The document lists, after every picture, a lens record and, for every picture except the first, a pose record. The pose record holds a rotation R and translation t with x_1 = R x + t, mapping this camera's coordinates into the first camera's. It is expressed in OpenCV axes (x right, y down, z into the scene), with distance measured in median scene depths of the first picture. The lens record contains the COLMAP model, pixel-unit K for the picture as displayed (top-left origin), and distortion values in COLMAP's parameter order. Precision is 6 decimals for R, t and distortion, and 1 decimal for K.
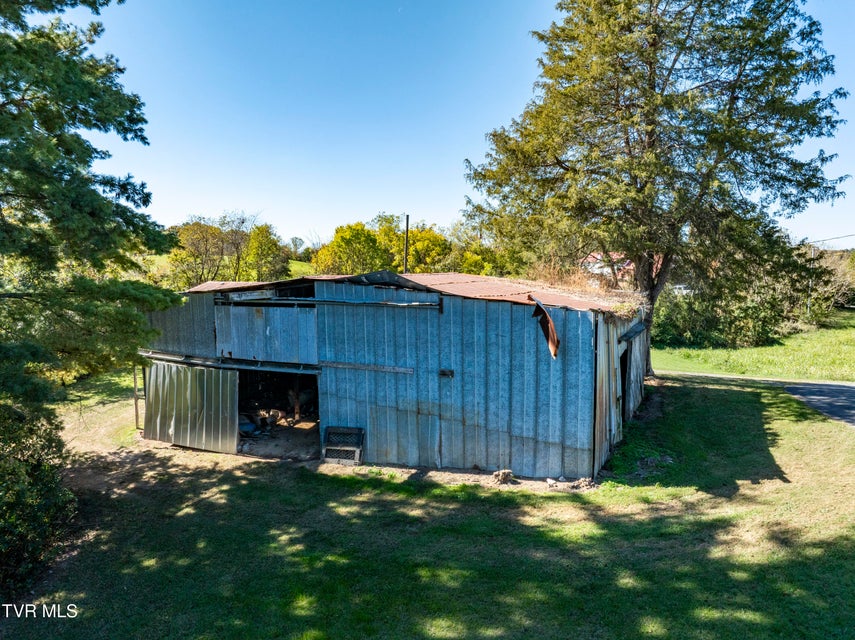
lens RADIAL K [[600.7, 0, 431.3], [0, 600.7, 316.5], [0, 0, 1]] dist [-0.032682, -0.008904]
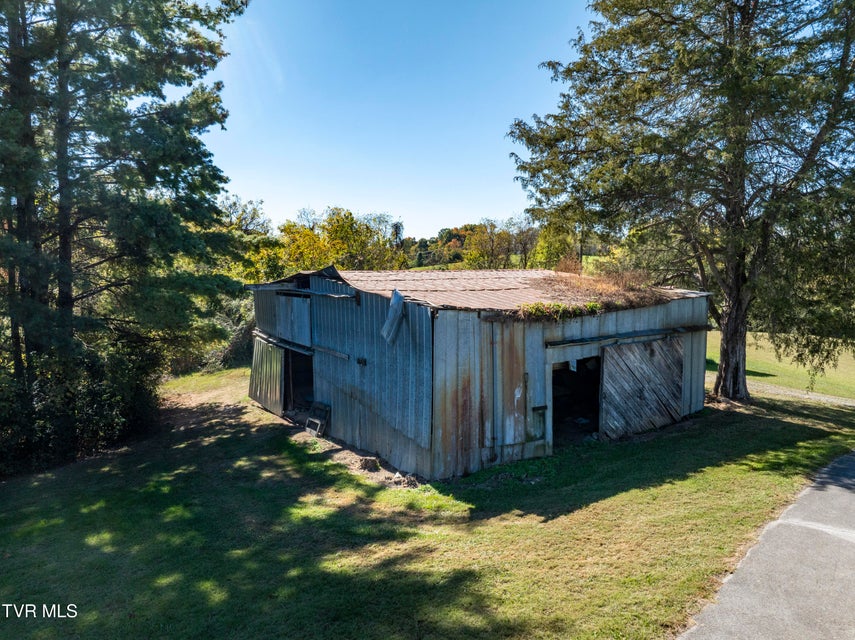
lens RADIAL K [[600.7, 0, 431.3], [0, 600.7, 316.5], [0, 0, 1]] dist [-0.032682, -0.008904]
pose [[0.832969, 0.043518, -0.551606, 0.744979], [-0.043490, 0.998967, 0.013139, -0.005838], [0.551608, 0.013045, 0.834001, 0.177417]]
